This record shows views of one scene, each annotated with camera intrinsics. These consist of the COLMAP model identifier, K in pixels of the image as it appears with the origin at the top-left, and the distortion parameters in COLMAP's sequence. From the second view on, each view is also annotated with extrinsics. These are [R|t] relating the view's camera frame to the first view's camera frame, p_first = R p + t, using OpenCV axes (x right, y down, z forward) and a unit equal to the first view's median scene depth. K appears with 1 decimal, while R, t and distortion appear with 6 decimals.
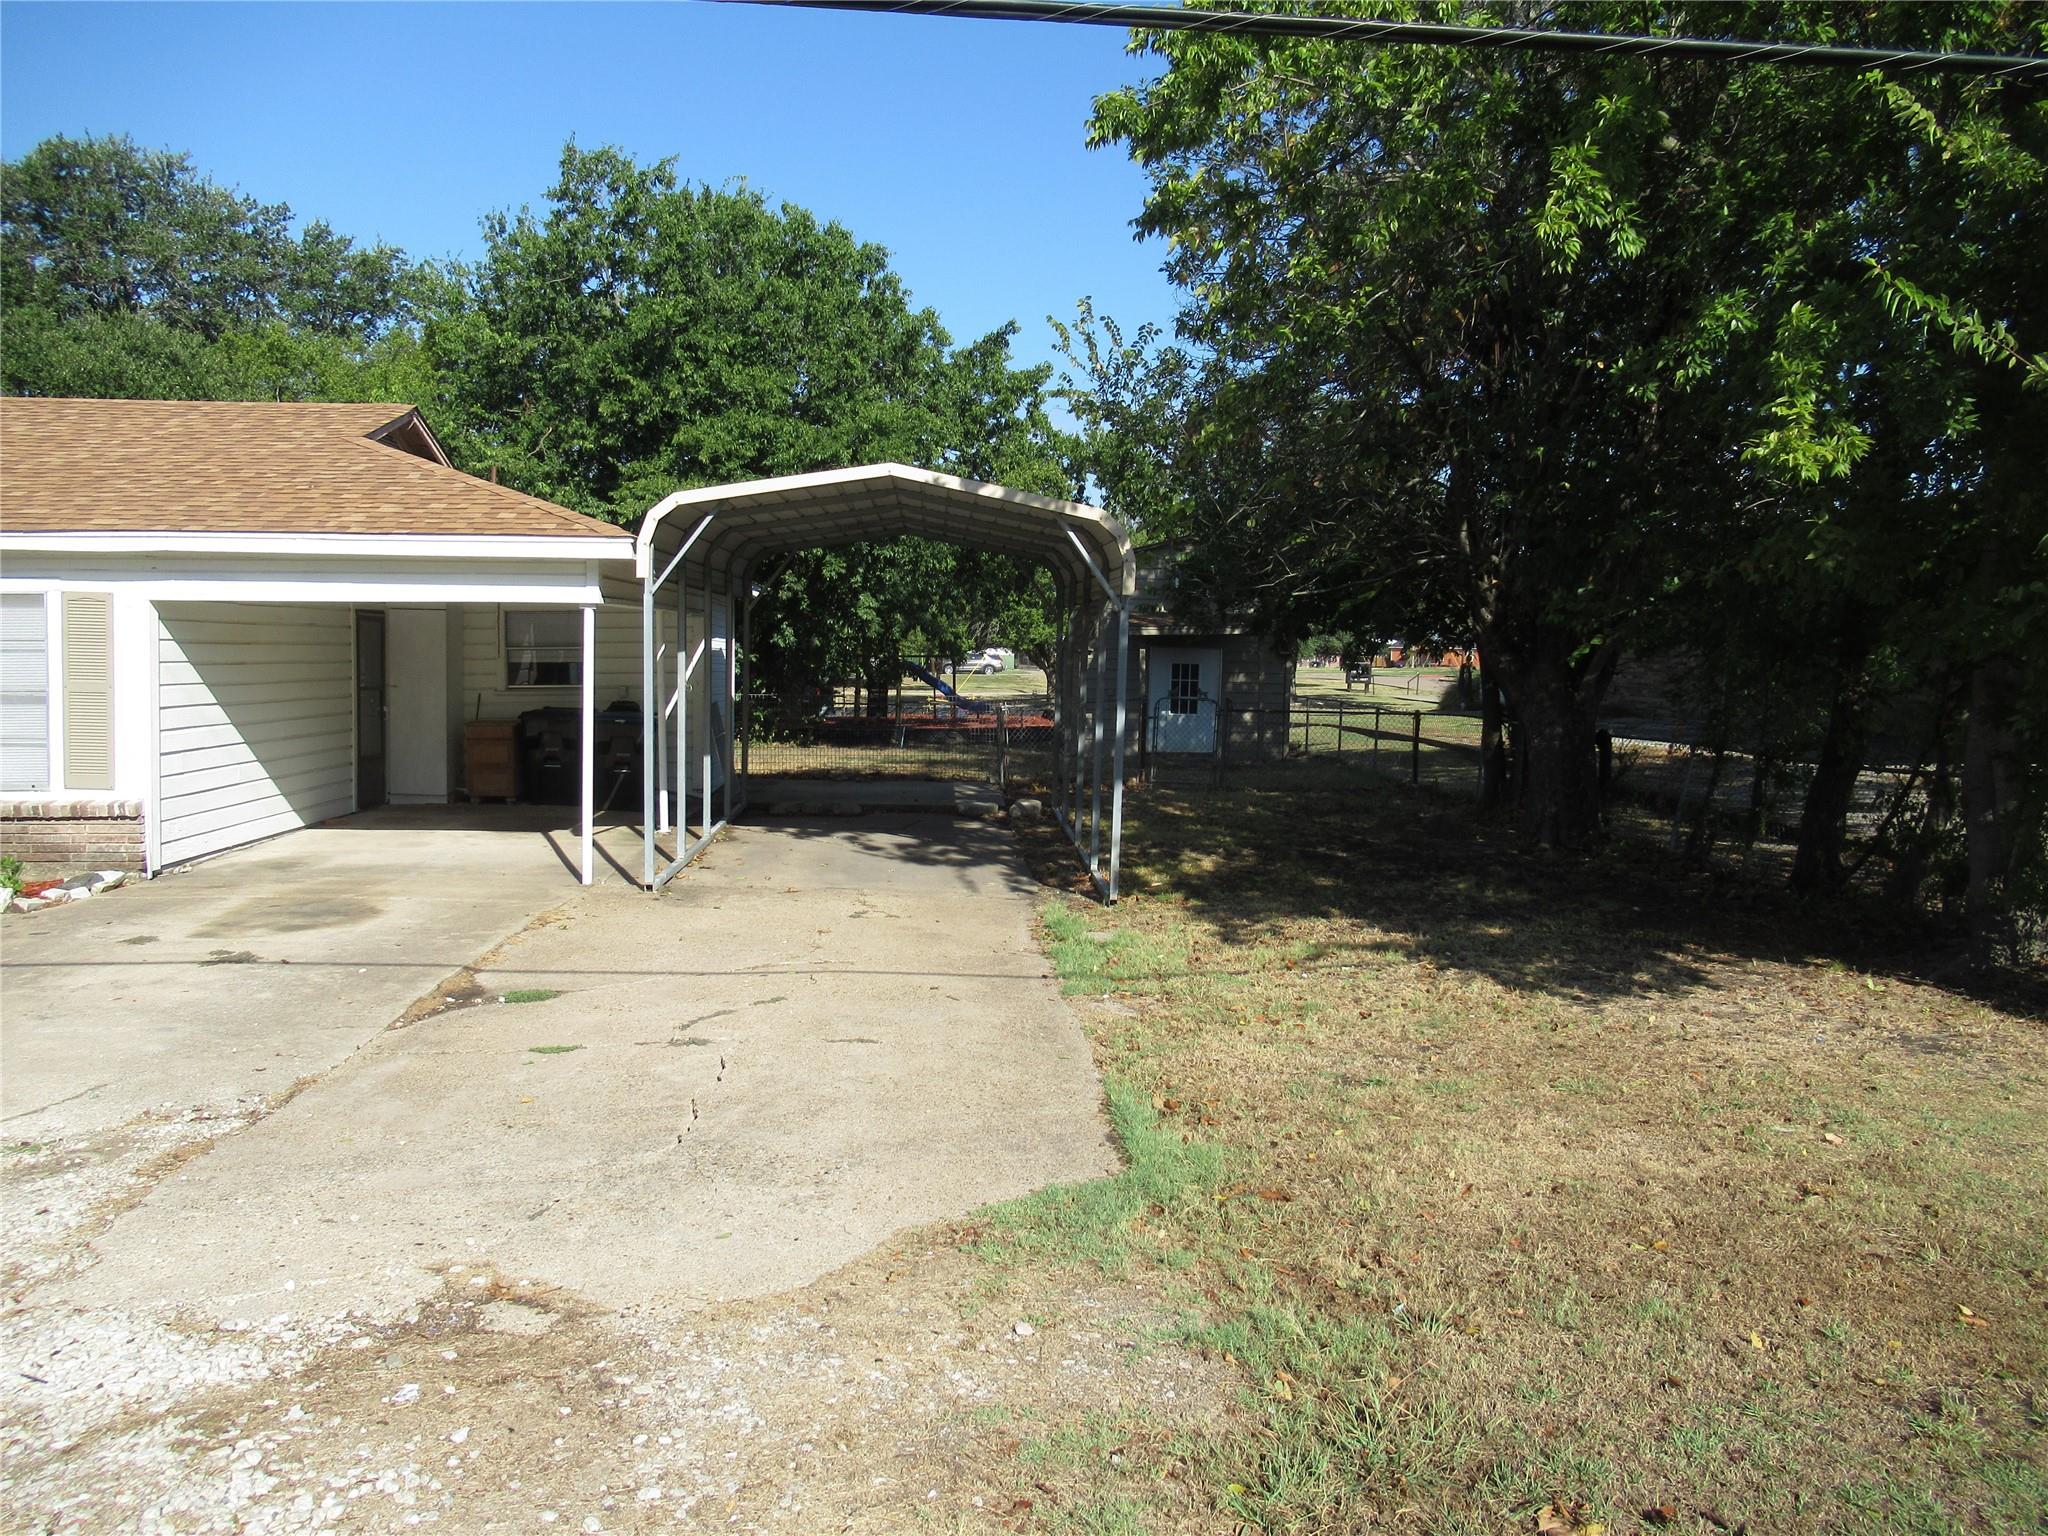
lens RADIAL K [[1519.3, 0, 1024.0], [0, 1519.3, 768.0], [0, 0, 1]] dist [0.004607, -0.009911]
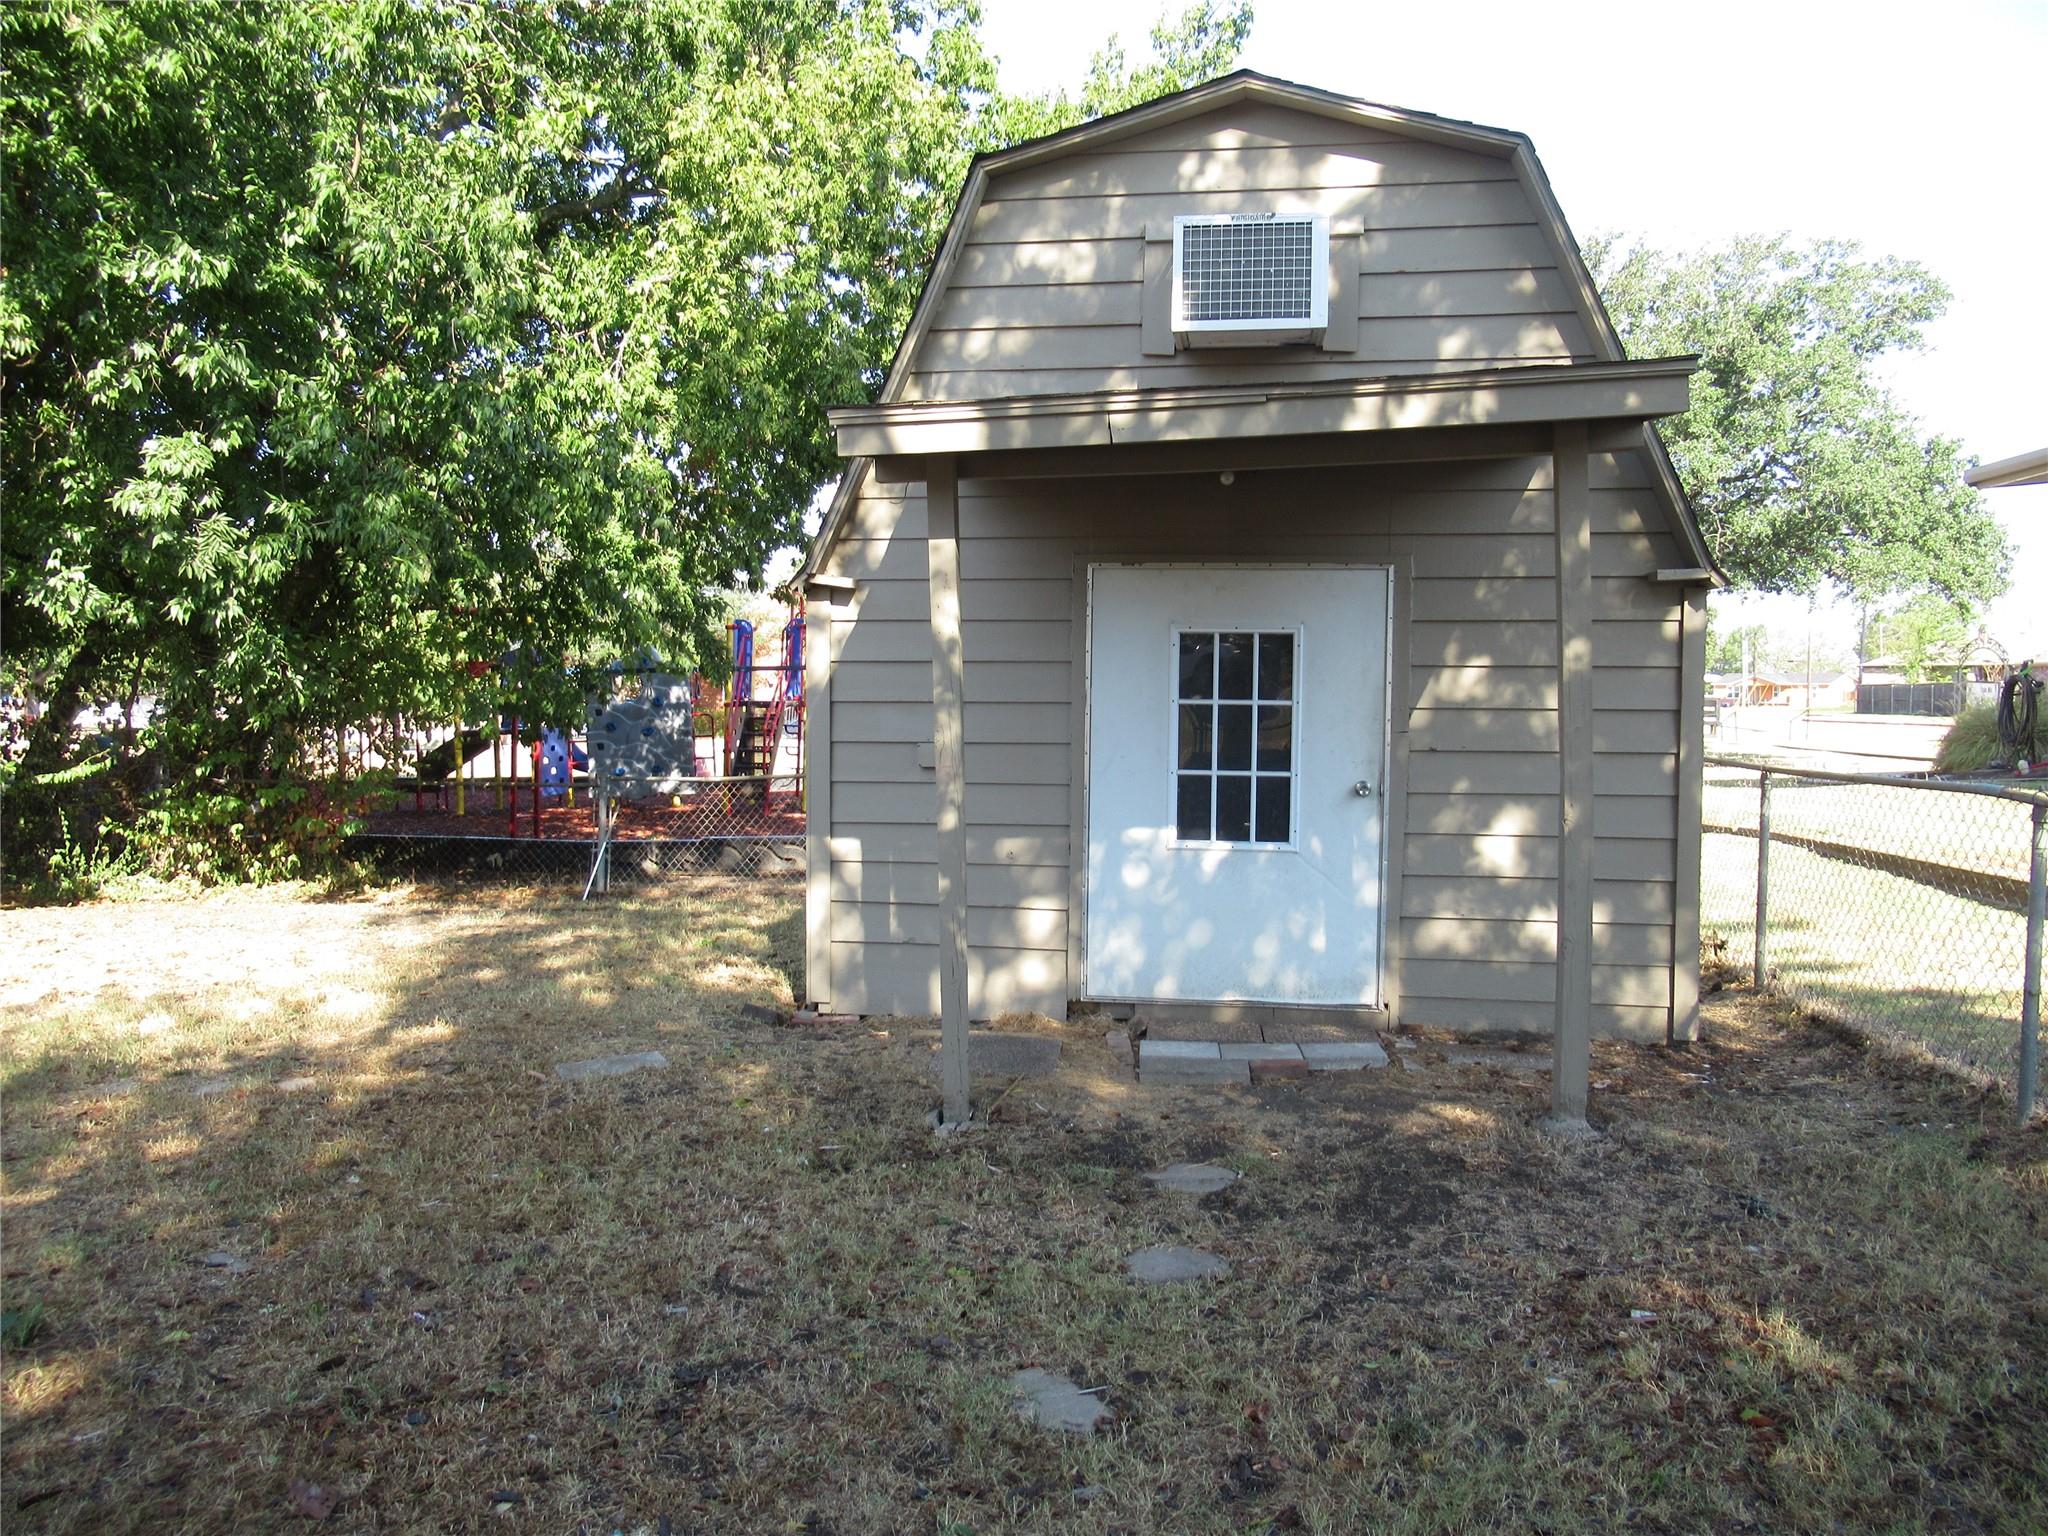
lens RADIAL K [[1519.3, 0, 1024.0], [0, 1519.3, 768.0], [0, 0, 1]] dist [0.004607, -0.009911]
pose [[0.983674, -0.005380, -0.179881, 0.110548], [-0.000484, 0.999470, -0.032542, -0.038167], [0.179961, 0.032098, 0.983150, 0.721048]]
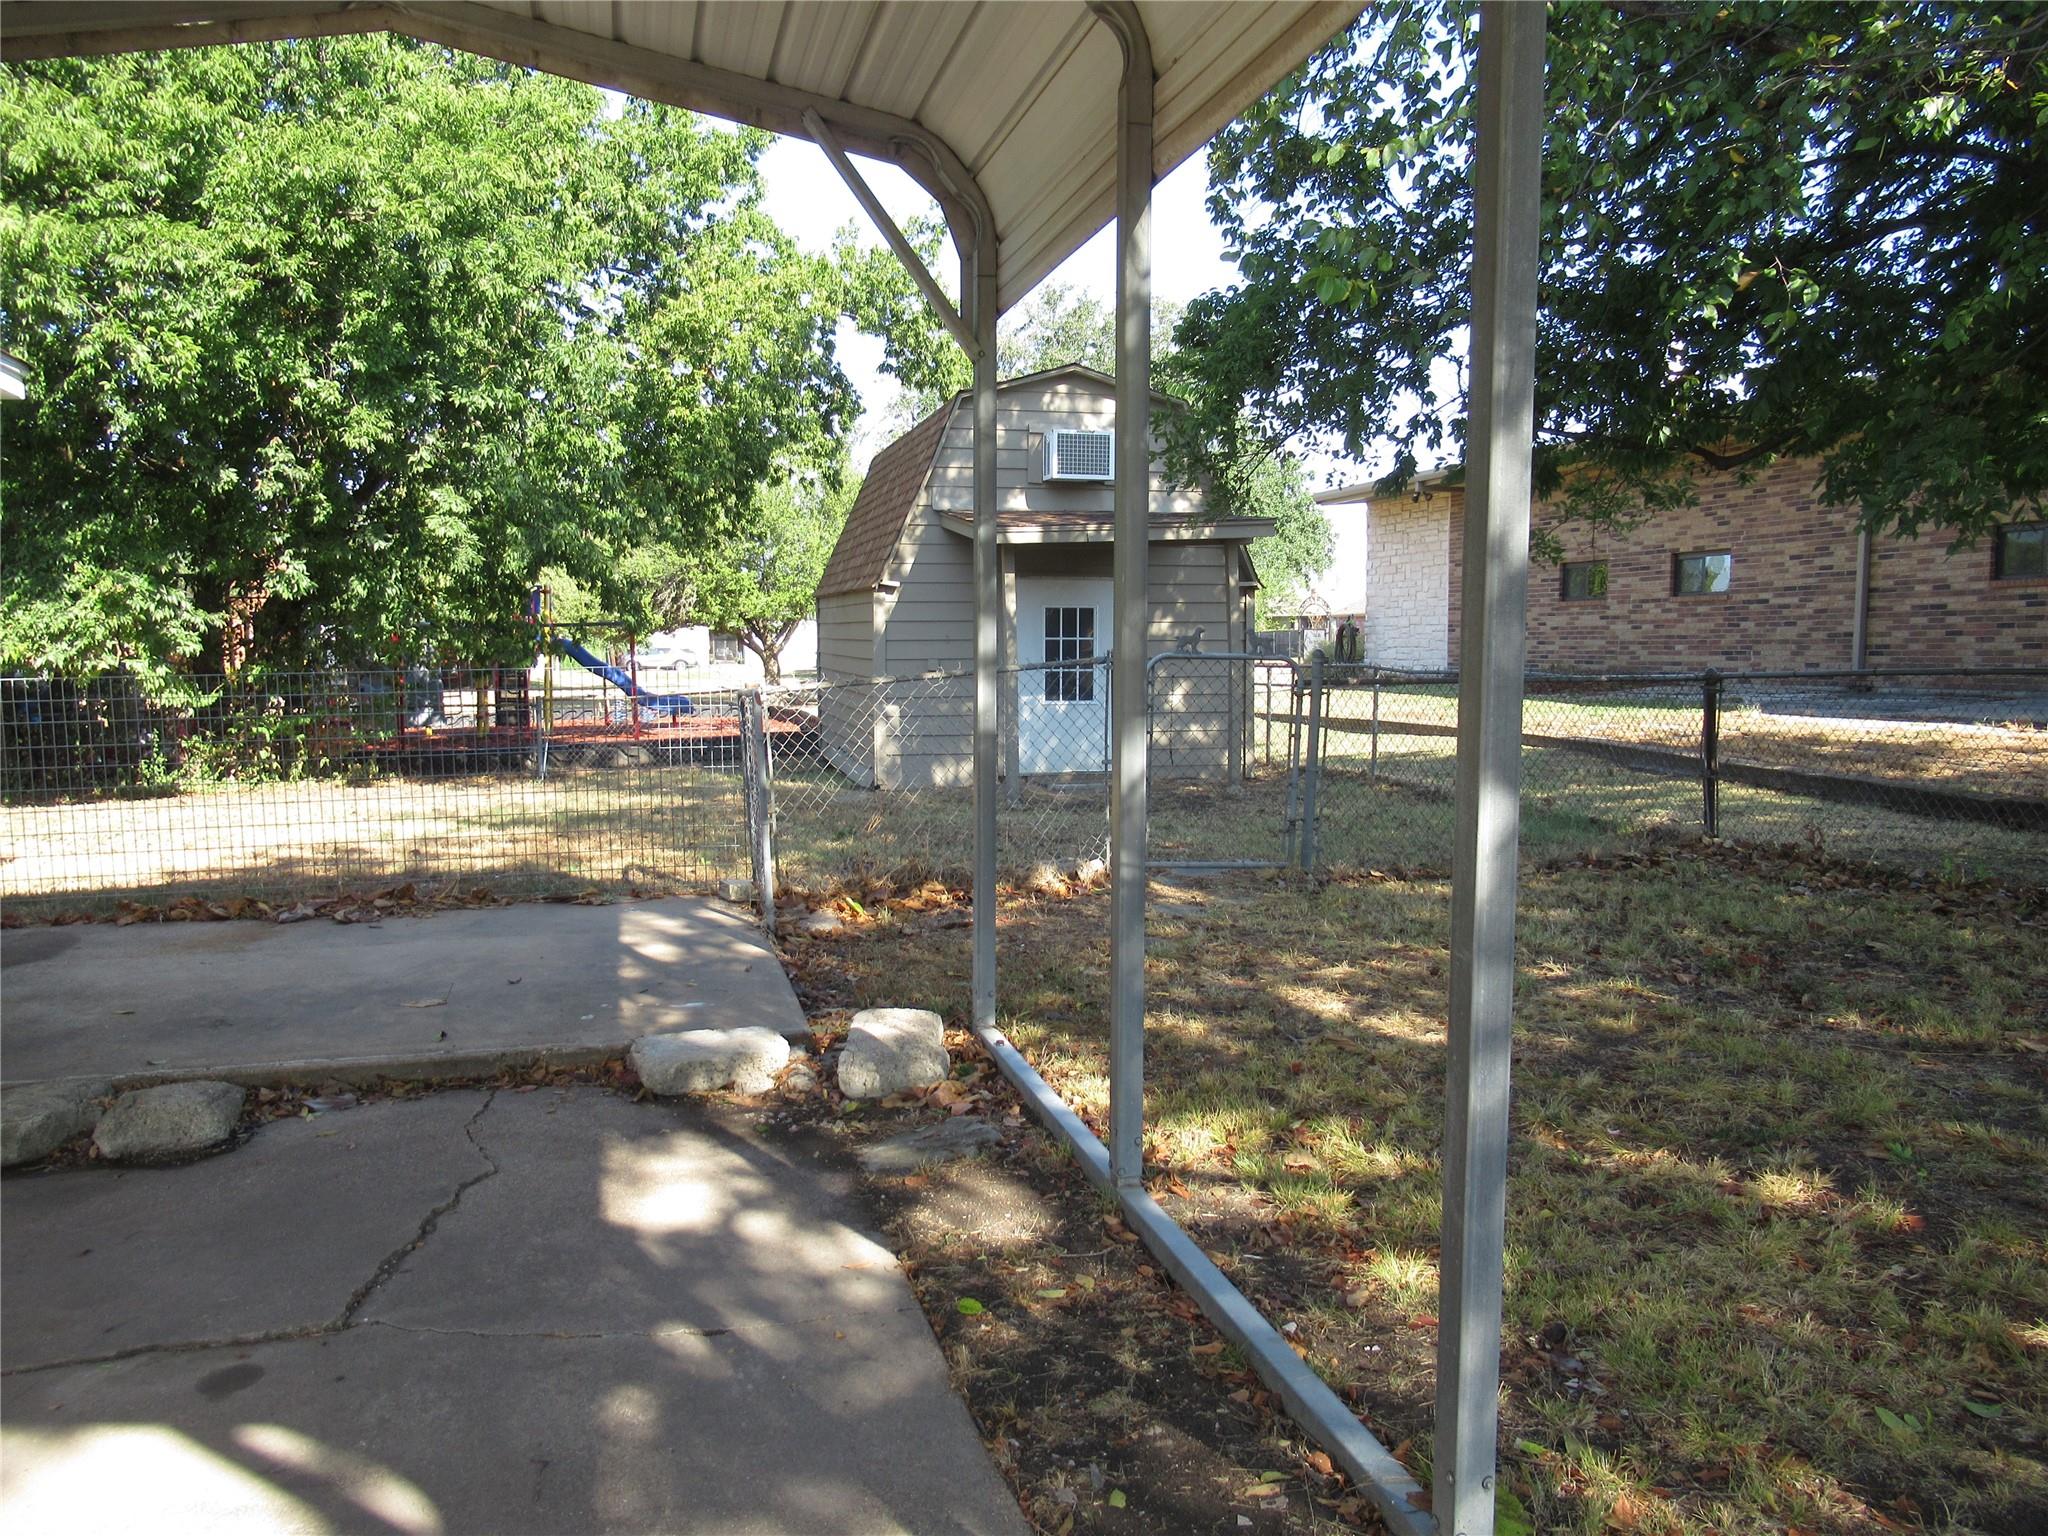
lens RADIAL K [[1519.3, 0, 1024.0], [0, 1519.3, 768.0], [0, 0, 1]] dist [0.004607, -0.009911]
pose [[0.979328, -0.040747, 0.198132, -0.017963], [0.040251, 0.999168, 0.006532, -0.015609], [-0.198233, 0.001578, 0.980154, 0.450272]]
